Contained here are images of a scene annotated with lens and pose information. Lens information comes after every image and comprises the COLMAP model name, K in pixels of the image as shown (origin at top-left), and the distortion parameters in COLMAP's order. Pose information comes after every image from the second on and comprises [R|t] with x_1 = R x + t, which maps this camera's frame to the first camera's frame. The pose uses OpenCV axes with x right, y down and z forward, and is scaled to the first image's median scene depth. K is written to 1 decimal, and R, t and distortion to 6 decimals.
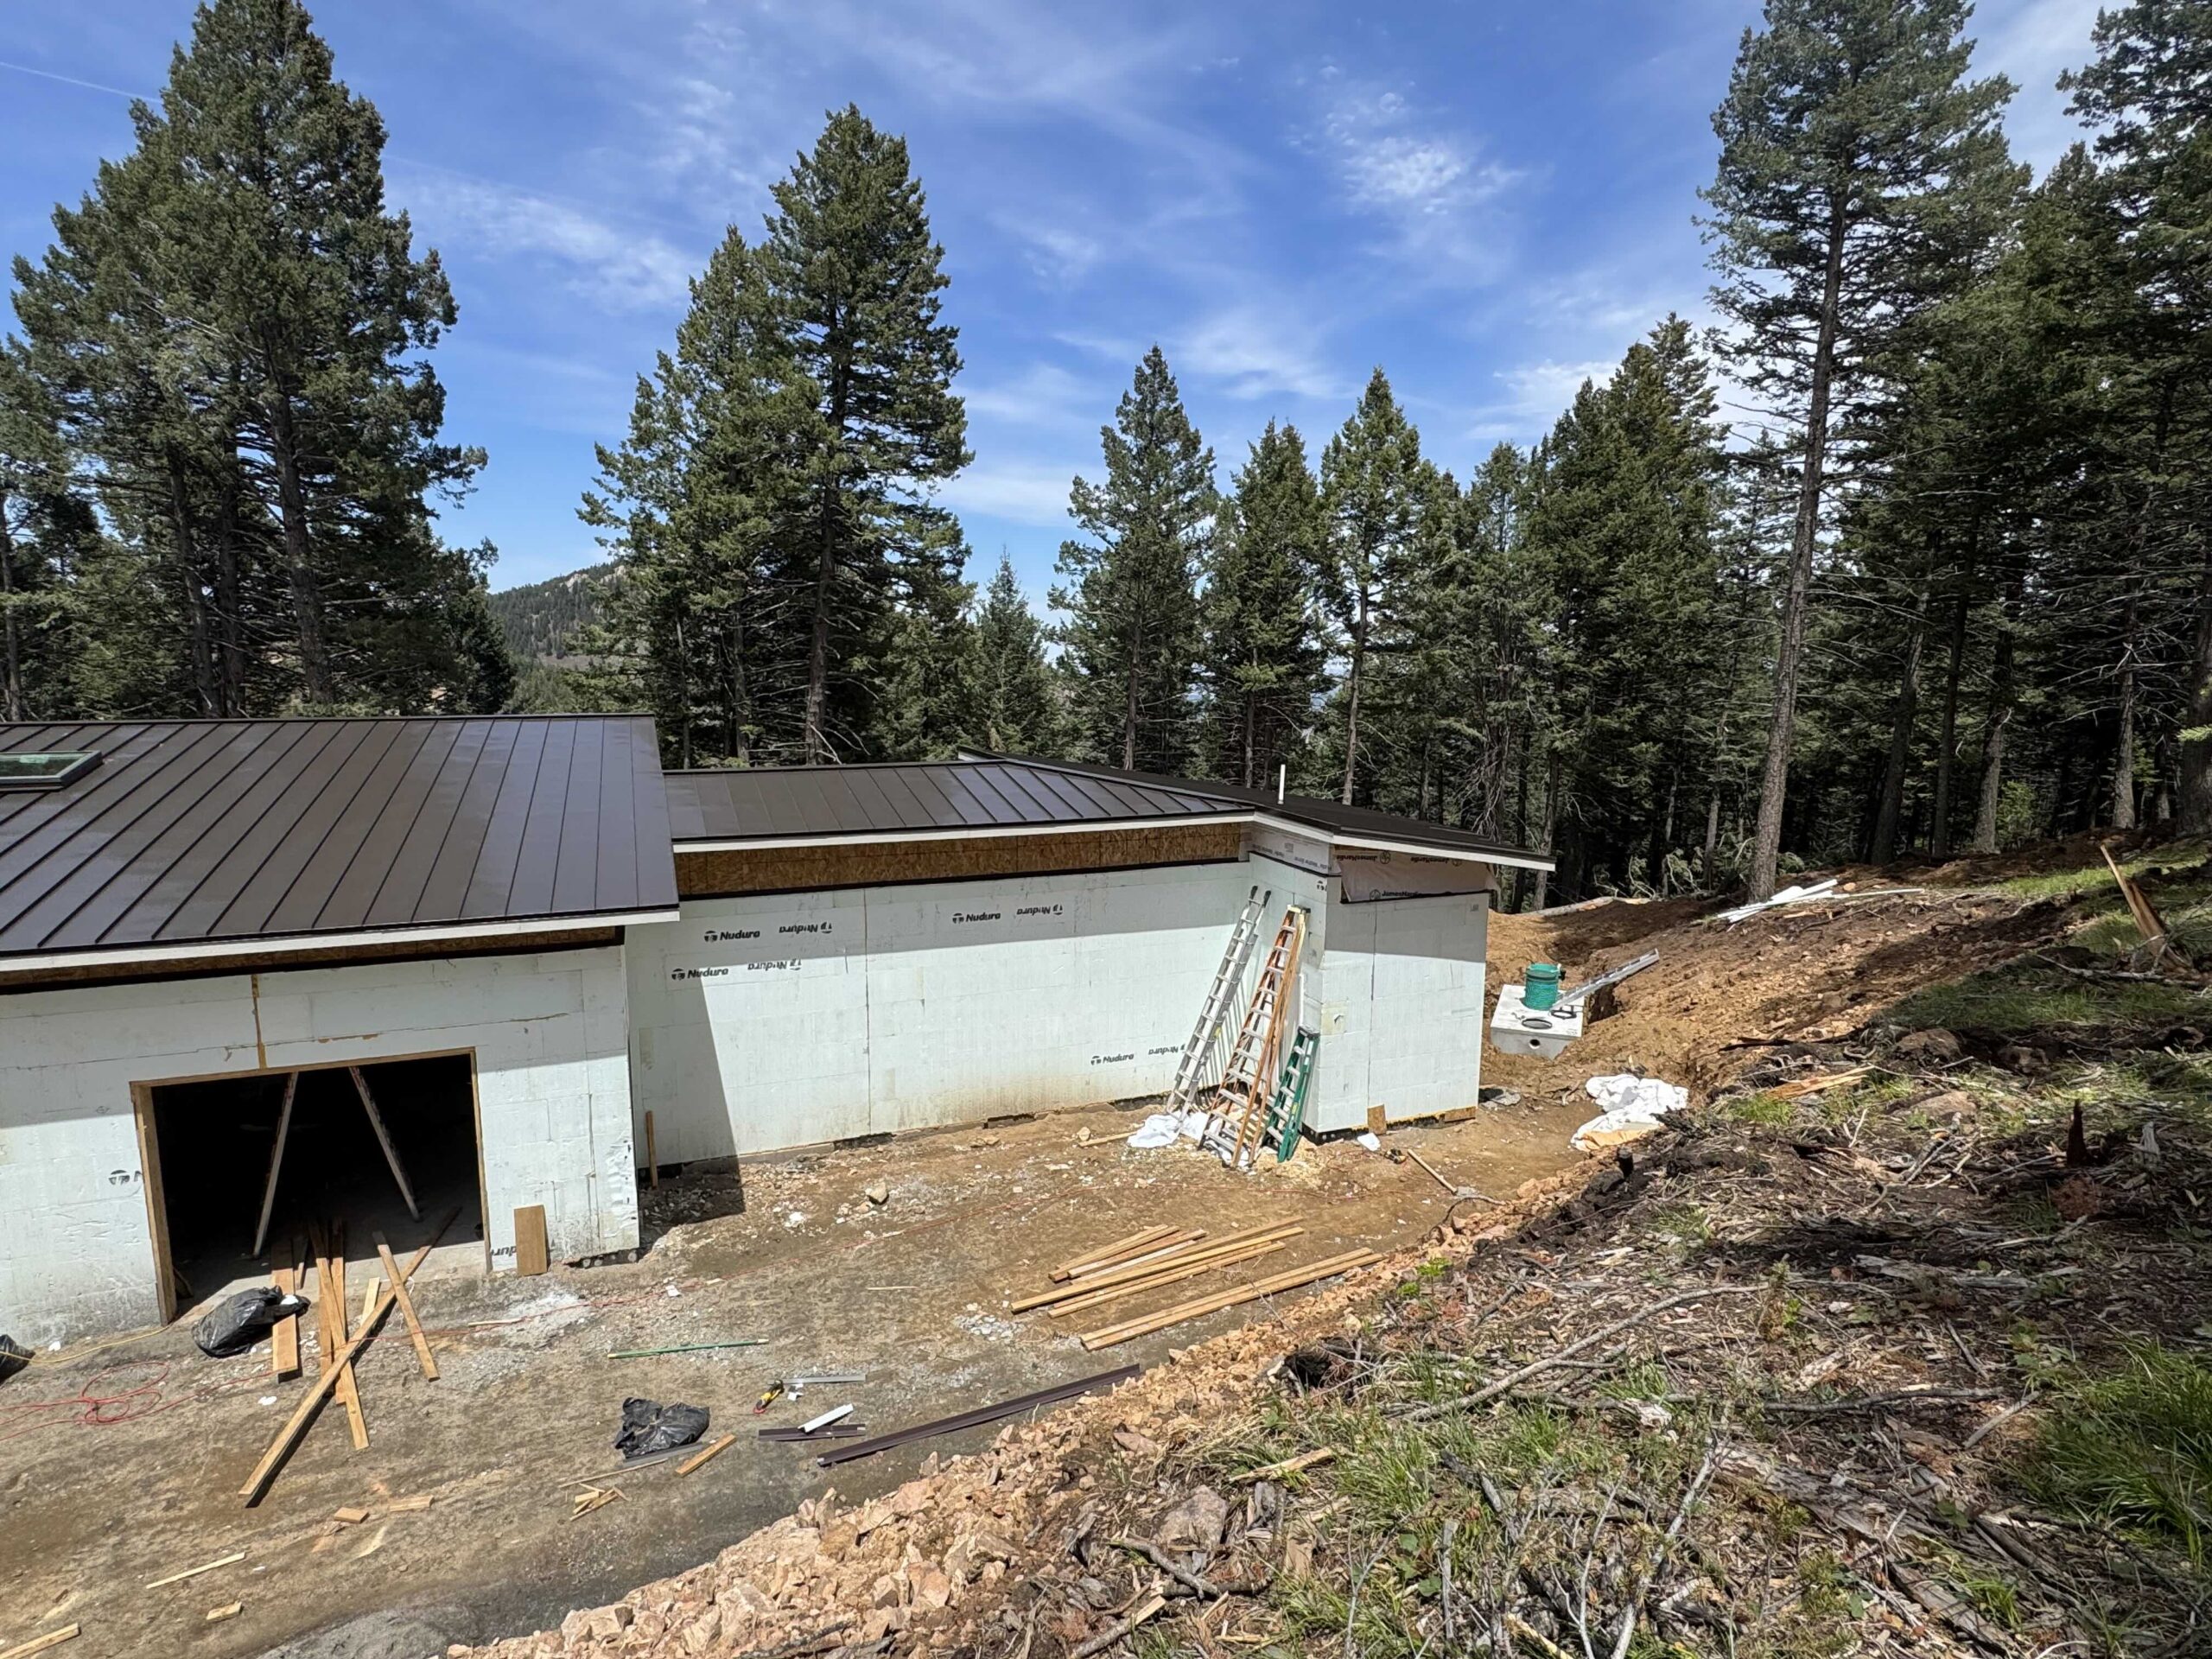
lens RADIAL K [[1159.1, 0, 1106.0], [0, 1159.1, 829.5], [0, 0, 1]] dist [0.031903, -0.000525]
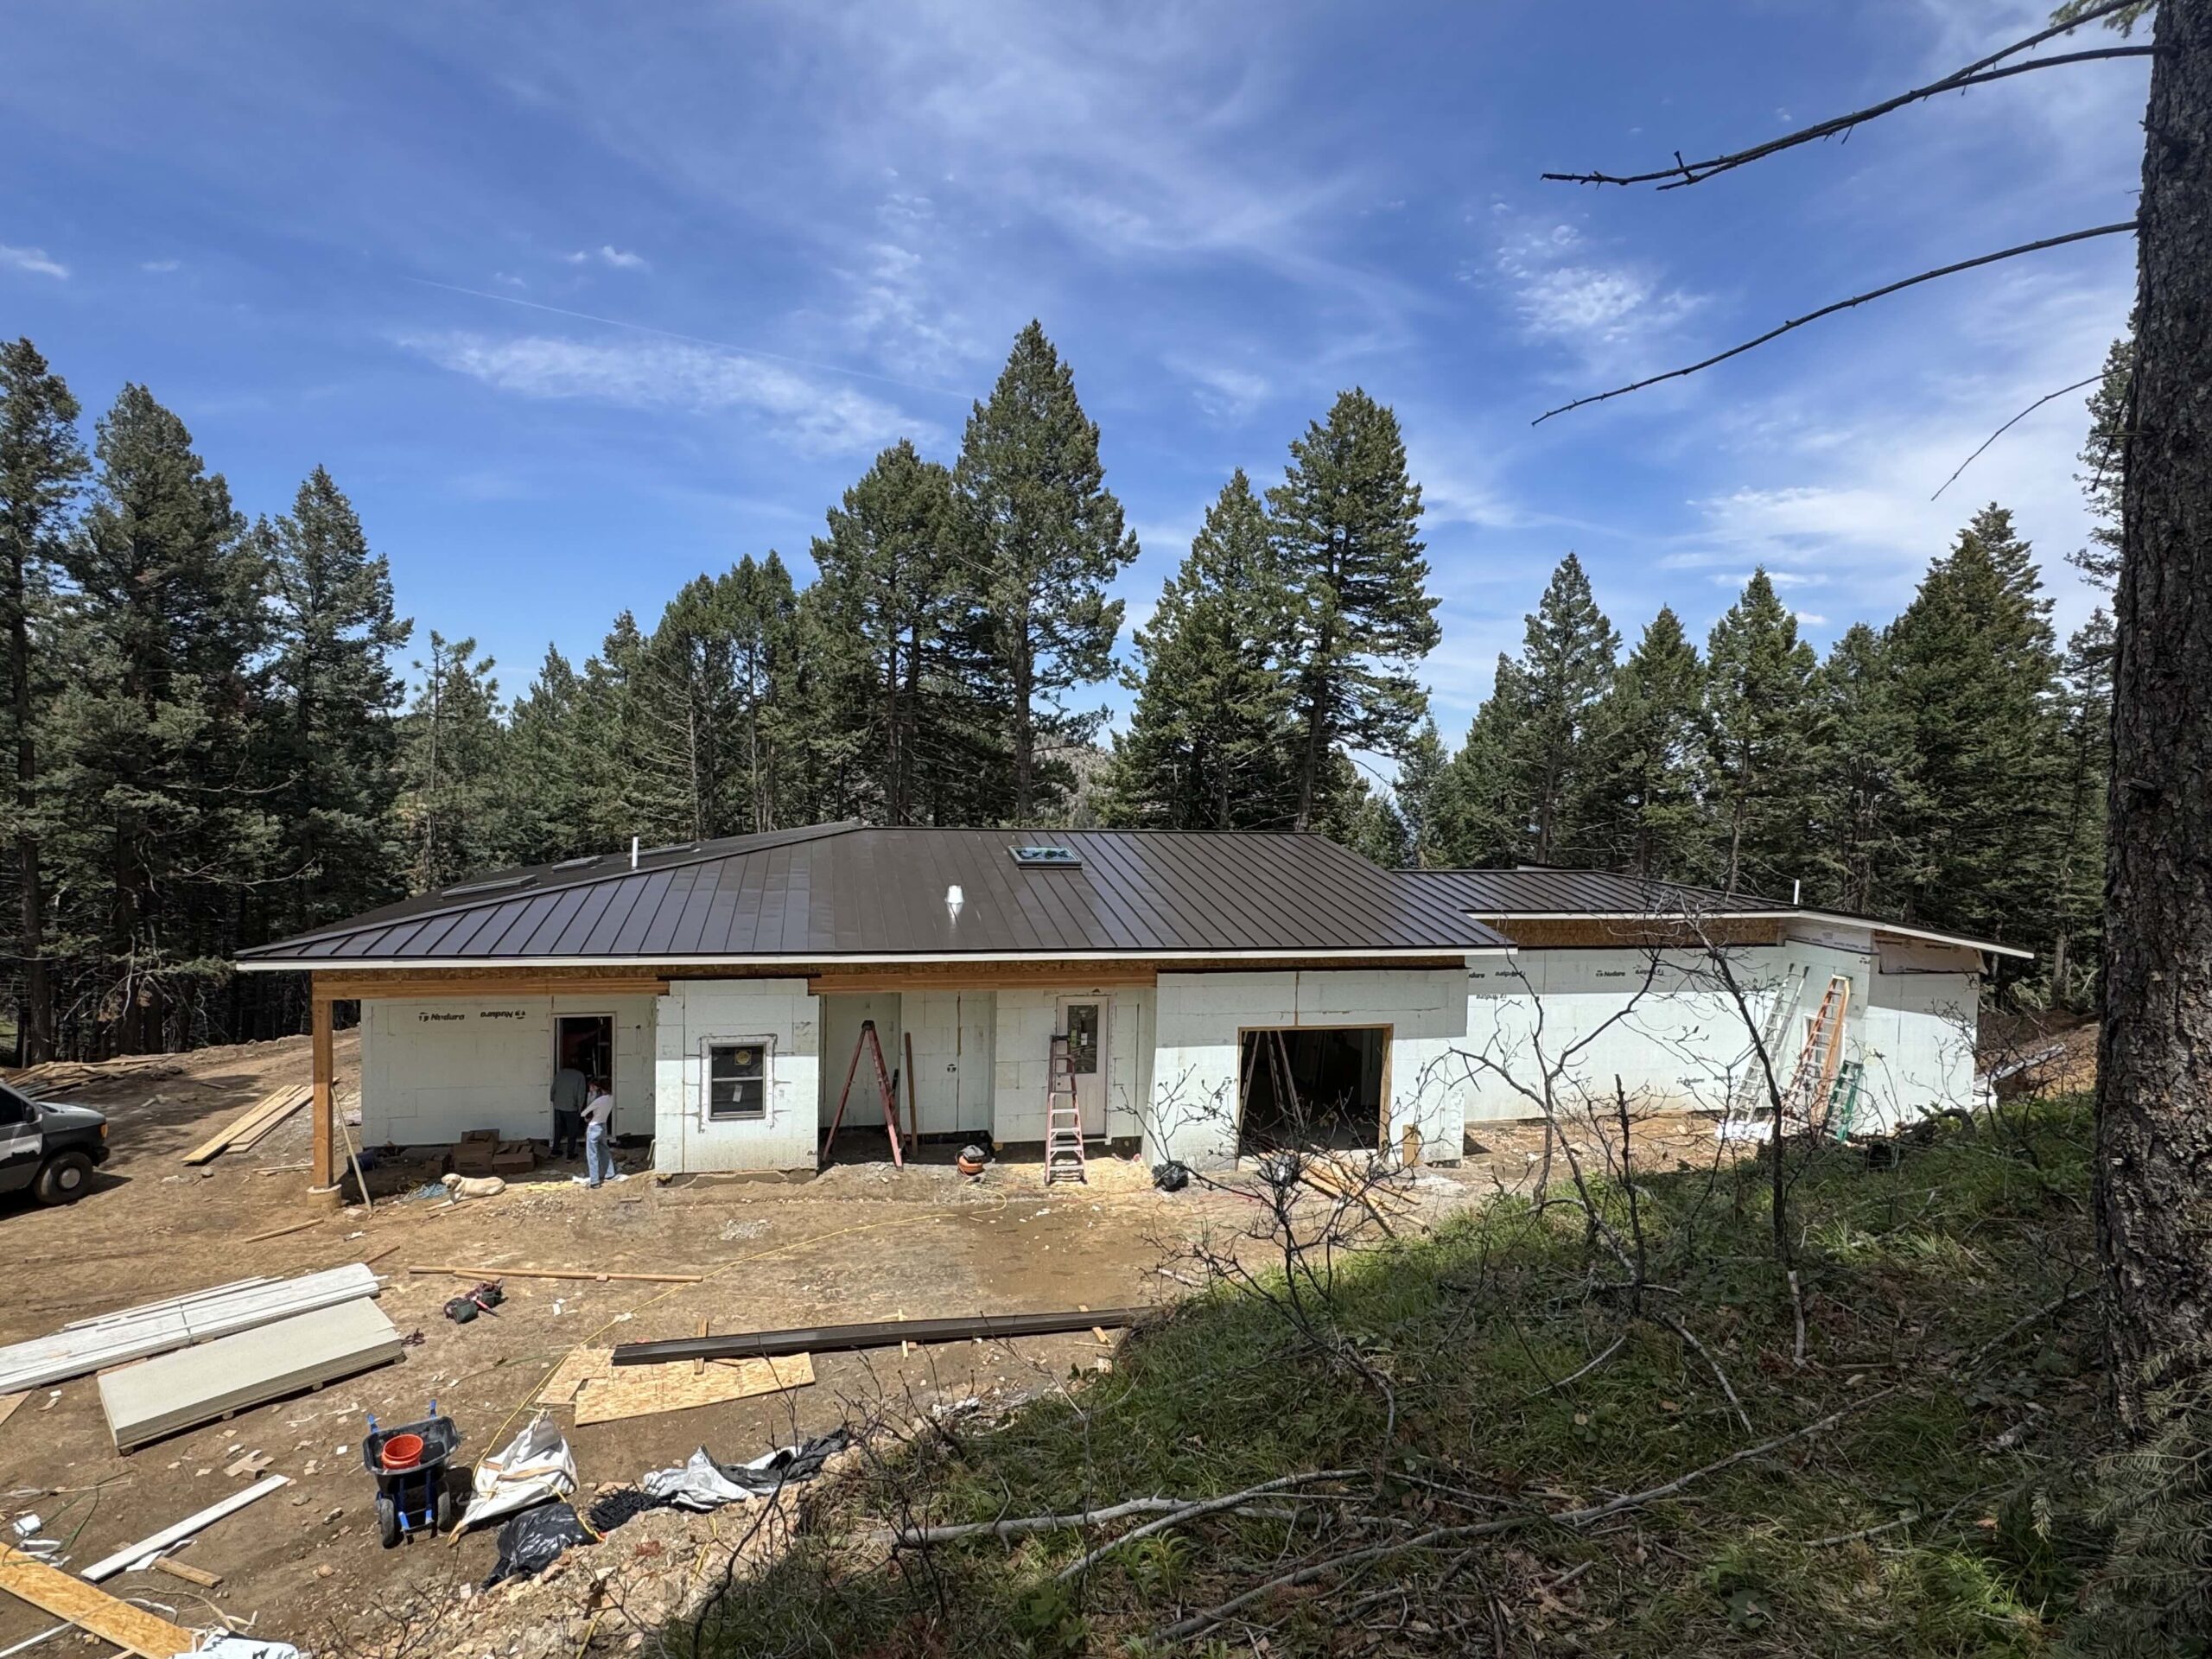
lens RADIAL K [[1235.3, 0, 1106.0], [0, 1235.3, 829.5], [0, 0, 1]] dist [-0.003242, 0.043178]
pose [[0.992657, 0.021619, -0.119016, -0.211029], [-0.035114, 0.993033, -0.112487, 0.034630], [0.115755, 0.115840, 0.986500, -0.242653]]
